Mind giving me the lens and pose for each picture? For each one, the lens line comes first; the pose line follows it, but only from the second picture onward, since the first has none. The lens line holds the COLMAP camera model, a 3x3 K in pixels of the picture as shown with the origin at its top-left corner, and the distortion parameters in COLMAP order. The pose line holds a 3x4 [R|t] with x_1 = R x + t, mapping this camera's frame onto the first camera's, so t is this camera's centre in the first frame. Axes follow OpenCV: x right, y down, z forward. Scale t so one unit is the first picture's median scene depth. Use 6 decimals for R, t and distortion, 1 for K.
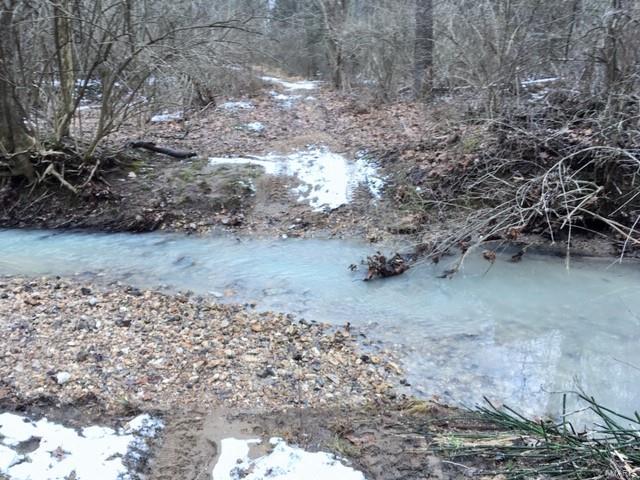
lens RADIAL K [[544.1, 0, 319.9], [0, 544.1, 239.9], [0, 0, 1]] dist [-0.011061, -0.010708]
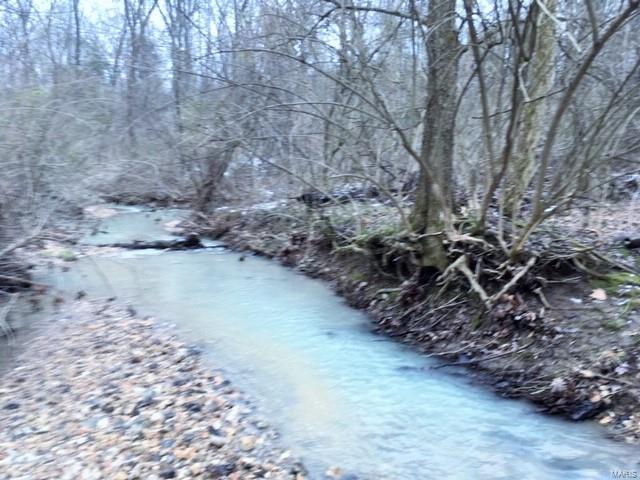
lens RADIAL K [[544.1, 0, 320.2], [0, 544.1, 239.4], [0, 0, 1]] dist [-0.011061, -0.010708]
pose [[0.528222, 0.085068, -0.844834, -0.048909], [-0.245243, 0.967850, -0.055880, -0.080941], [0.812919, 0.236707, 0.532102, 0.516900]]
